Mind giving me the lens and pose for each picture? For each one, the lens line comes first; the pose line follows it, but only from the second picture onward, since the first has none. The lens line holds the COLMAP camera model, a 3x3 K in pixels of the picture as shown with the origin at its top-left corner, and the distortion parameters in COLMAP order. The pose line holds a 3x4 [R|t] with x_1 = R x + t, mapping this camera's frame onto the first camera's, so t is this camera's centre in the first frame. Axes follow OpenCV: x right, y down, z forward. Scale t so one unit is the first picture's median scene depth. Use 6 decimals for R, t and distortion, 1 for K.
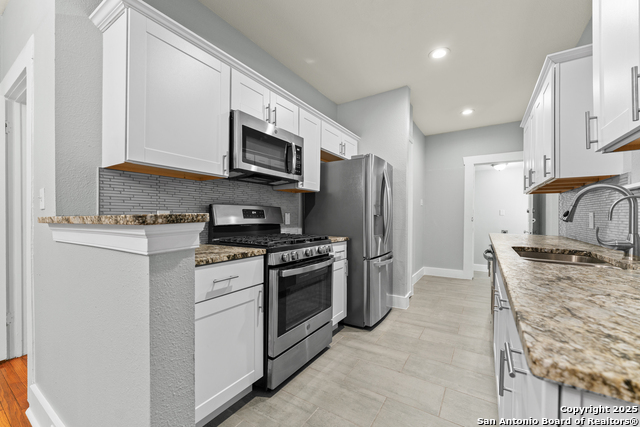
lens RADIAL K [[258.1, 0, 321.6], [0, 258.1, 217.1], [0, 0, 1]] dist [0.001574, -0.000538]
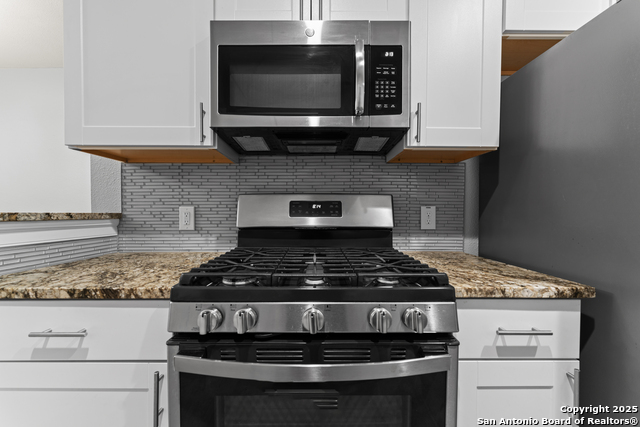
lens RADIAL K [[258.1, 0, 318.6], [0, 258.1, 212.0], [0, 0, 1]] dist [0.001574, -0.000538]
pose [[0.531768, -0.004349, -0.846879, 0.265013], [-0.000110, 0.999986, -0.005204, -0.003386], [0.846890, 0.002861, 0.531760, 0.879590]]
